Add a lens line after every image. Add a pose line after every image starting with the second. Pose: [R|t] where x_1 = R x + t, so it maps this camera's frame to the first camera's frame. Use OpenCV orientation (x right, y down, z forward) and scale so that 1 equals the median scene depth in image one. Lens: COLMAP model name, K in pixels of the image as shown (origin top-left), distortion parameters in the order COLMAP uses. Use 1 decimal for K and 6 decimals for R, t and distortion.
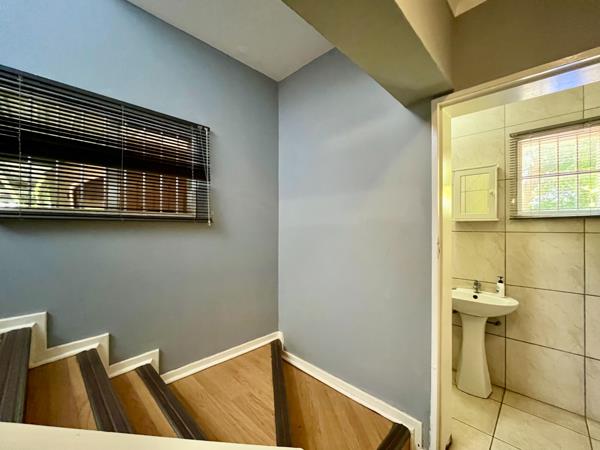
lens RADIAL K [[249.6, 0, 298.4], [0, 249.6, 225.4], [0, 0, 1]] dist [0.002637, 0.000105]
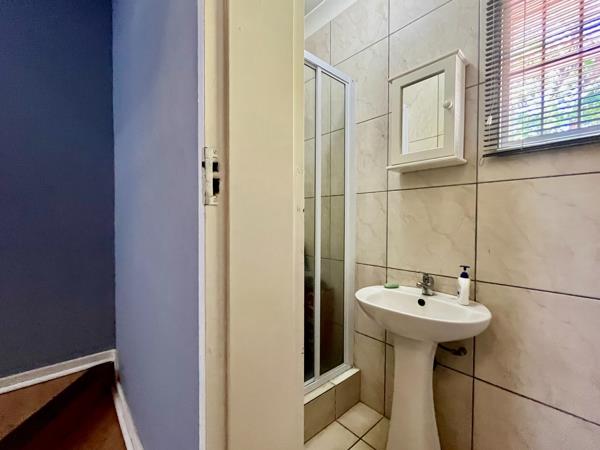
lens RADIAL K [[263.3, 0, 301.5], [0, 263.3, 226.3], [0, 0, 1]] dist [-0.000454, 0.000256]
pose [[0.998303, 0.005290, -0.057984, 0.487336], [-0.004080, 0.999772, 0.020973, 0.109028], [0.058082, -0.020700, 0.998097, 0.415818]]
